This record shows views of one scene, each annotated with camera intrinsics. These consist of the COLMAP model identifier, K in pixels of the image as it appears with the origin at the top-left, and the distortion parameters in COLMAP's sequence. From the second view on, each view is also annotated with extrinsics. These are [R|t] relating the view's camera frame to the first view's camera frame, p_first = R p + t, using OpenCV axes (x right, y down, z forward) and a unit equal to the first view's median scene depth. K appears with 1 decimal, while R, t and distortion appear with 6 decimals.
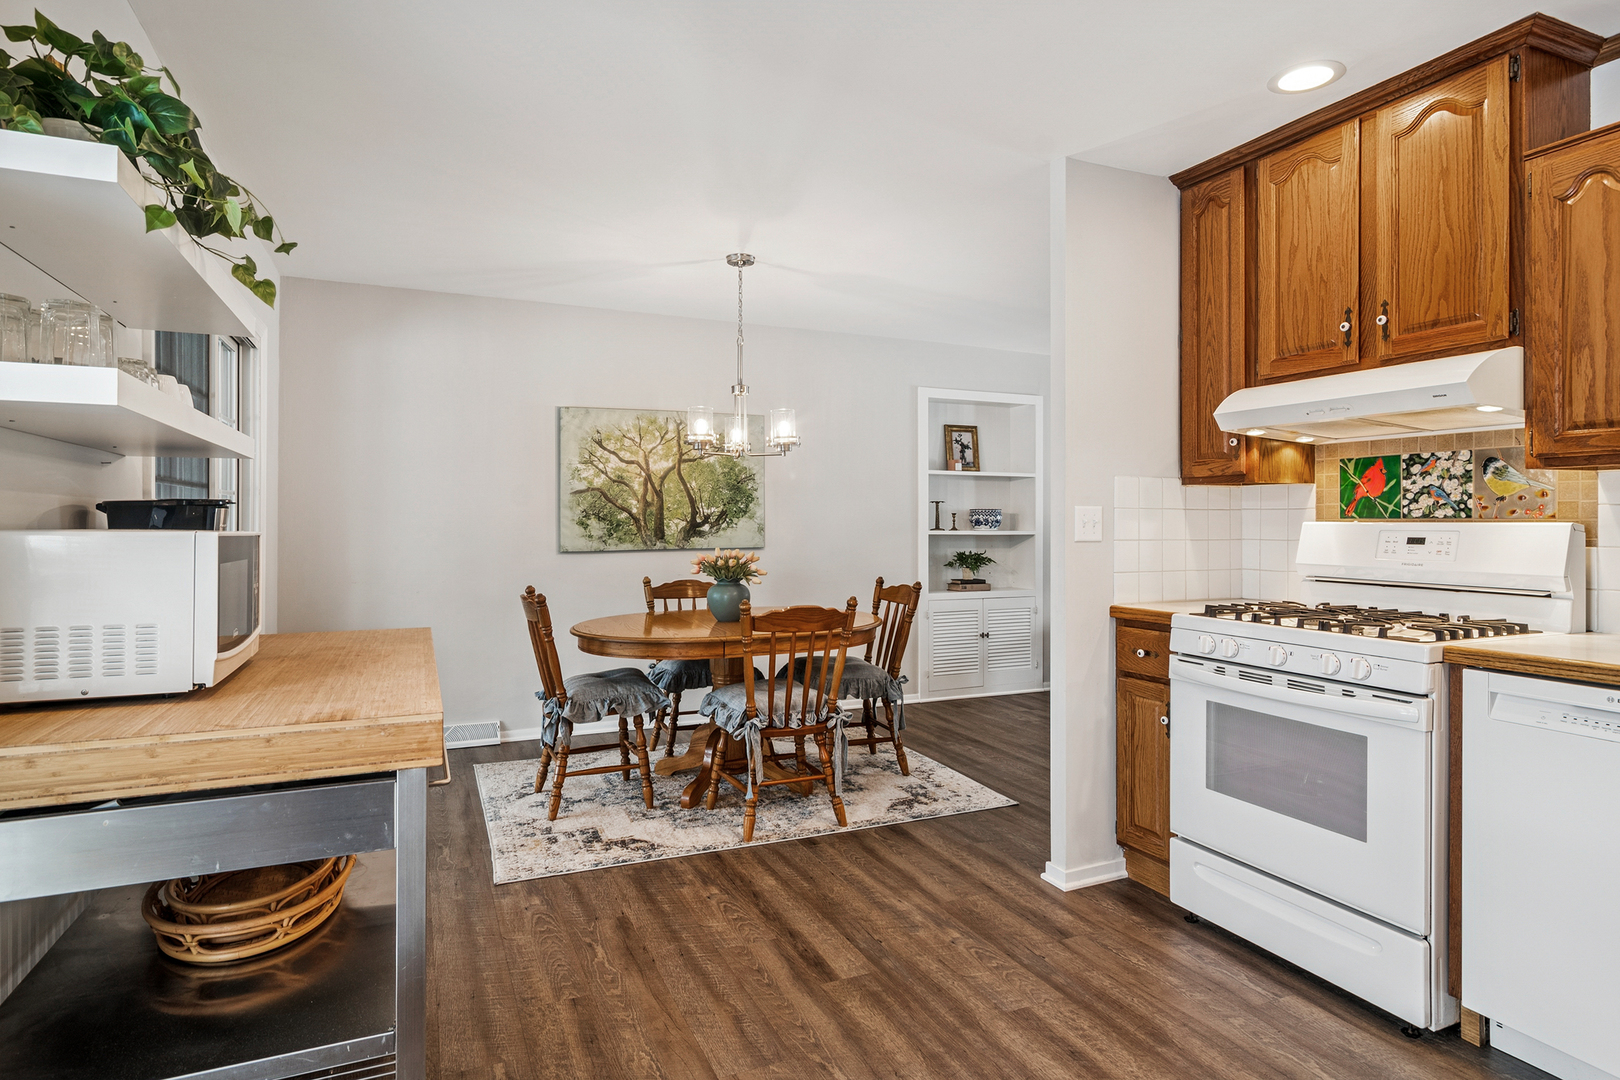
lens RADIAL K [[873.0, 0, 805.5], [0, 873.0, 523.8], [0, 0, 1]] dist [0.004603, 0.001416]
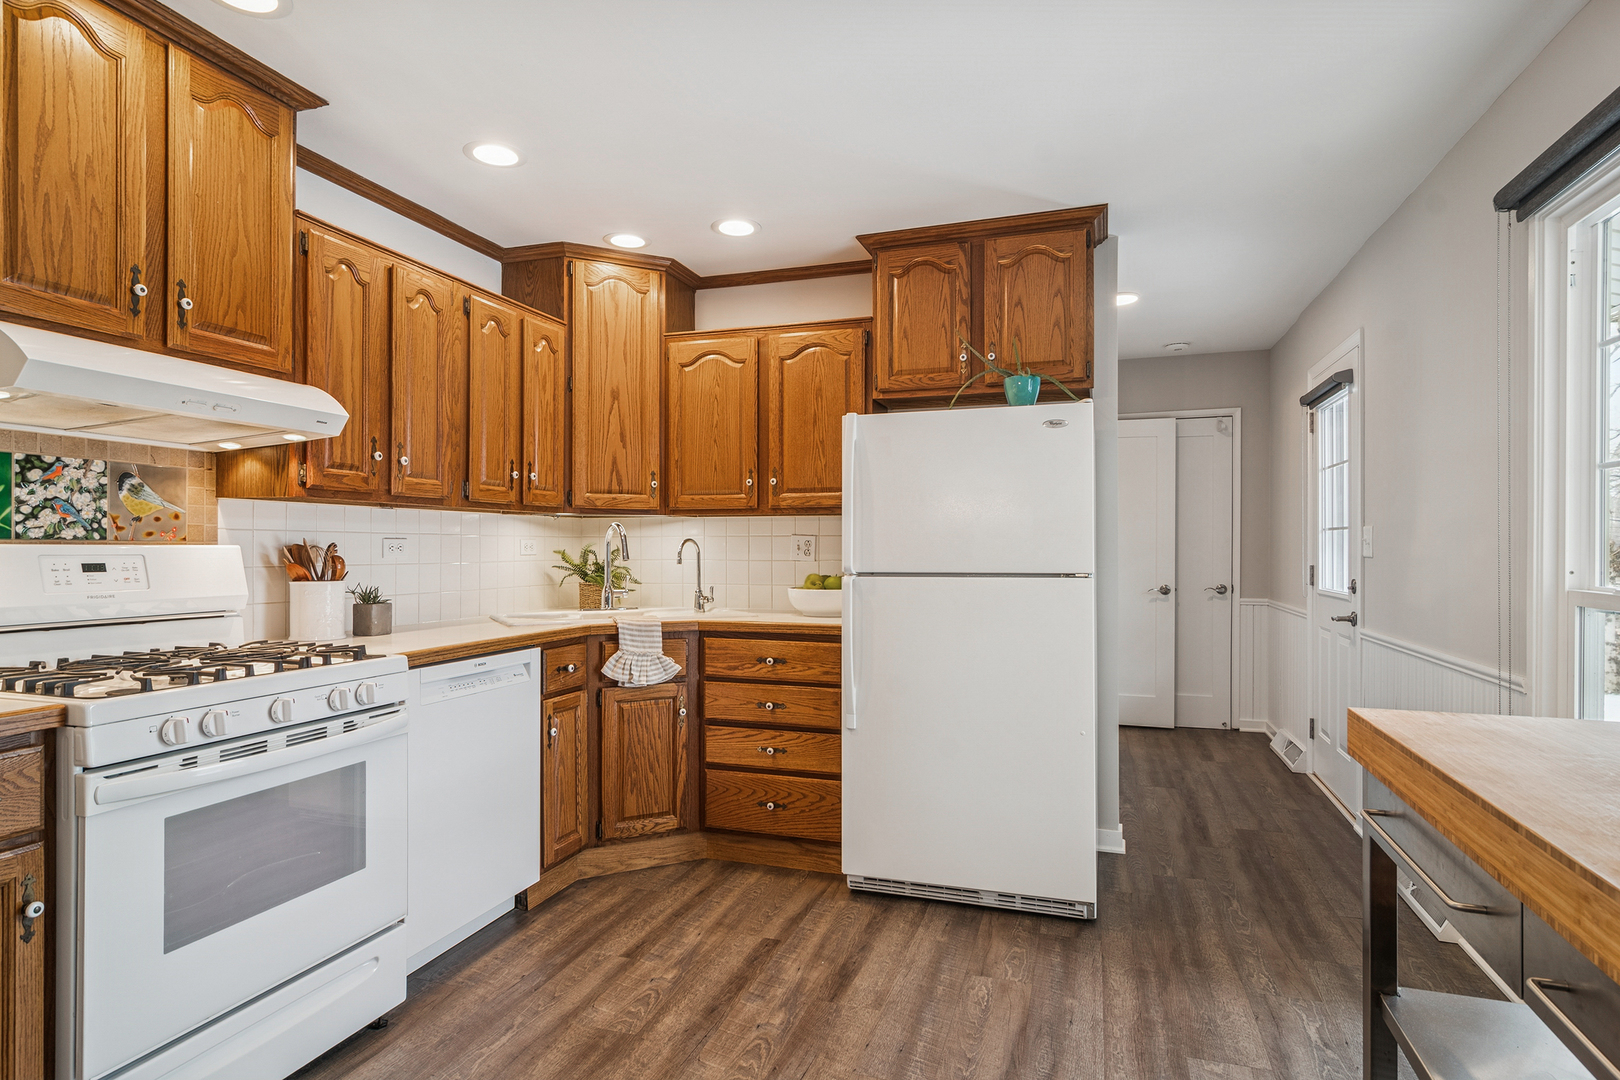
lens RADIAL K [[873.0, 0, 816.9], [0, 873.0, 547.7], [0, 0, 1]] dist [0.004603, 0.001416]
pose [[-0.743063, -0.001363, 0.669220, -0.334222], [0.000362, 0.999997, 0.002438, -0.000590], [-0.669221, 0.002053, -0.743060, 1.154833]]
